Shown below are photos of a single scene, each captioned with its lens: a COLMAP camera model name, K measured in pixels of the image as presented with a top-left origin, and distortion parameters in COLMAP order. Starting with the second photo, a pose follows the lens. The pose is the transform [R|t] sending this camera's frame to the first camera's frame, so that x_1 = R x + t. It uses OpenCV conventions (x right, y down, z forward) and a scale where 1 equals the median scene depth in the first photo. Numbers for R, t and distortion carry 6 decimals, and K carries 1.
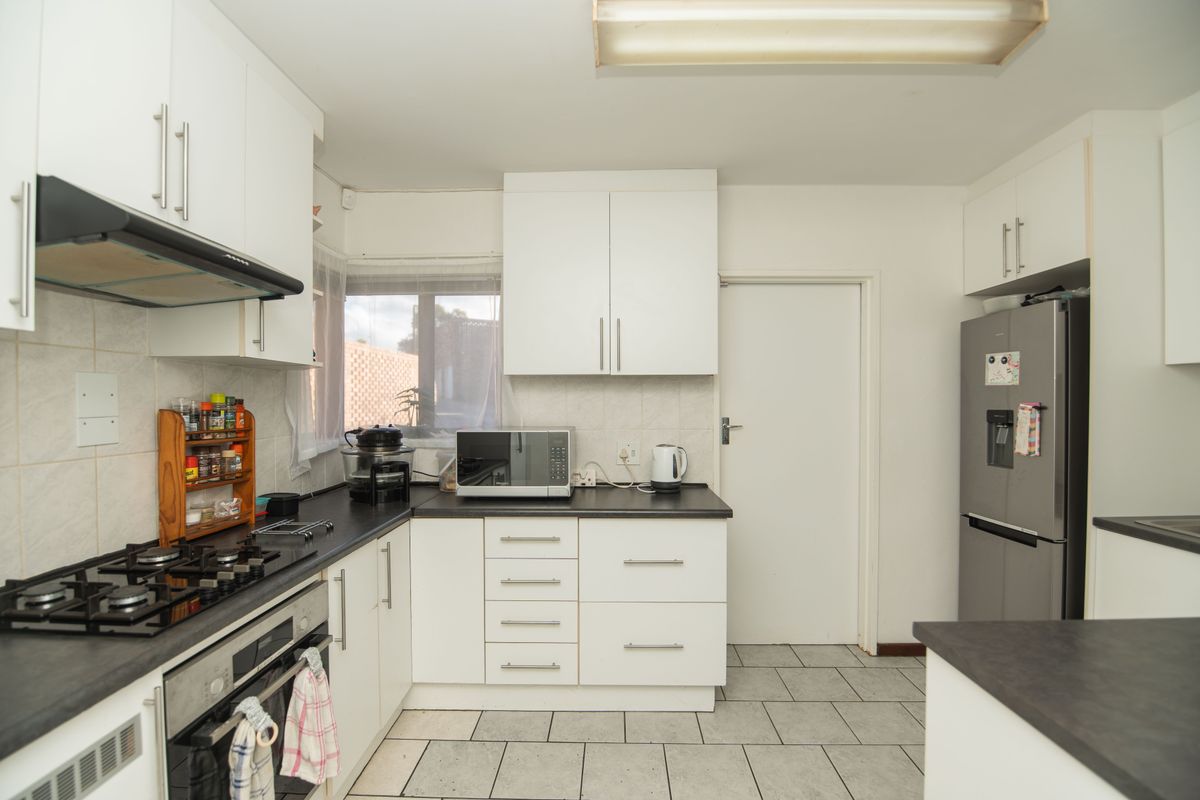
lens RADIAL K [[539.5, 0, 600.0], [0, 539.5, 400.0], [0, 0, 1]] dist [0.000253, 0.000029]
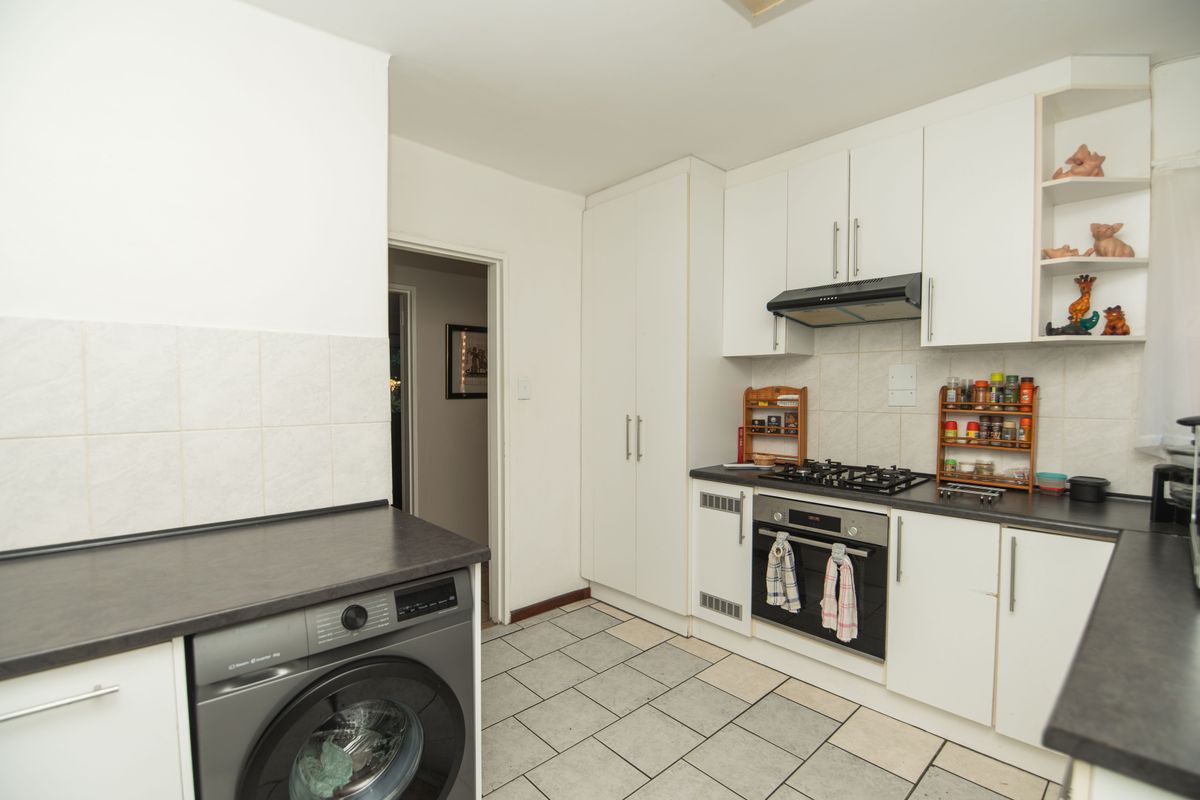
lens RADIAL K [[539.5, 0, 600.0], [0, 539.5, 400.0], [0, 0, 1]] dist [0.000253, 0.000029]
pose [[-0.725057, 0.027594, -0.688136, 1.041897], [0.014427, 0.999586, 0.024881, 0.007453], [0.688538, 0.008112, -0.725155, 1.728550]]
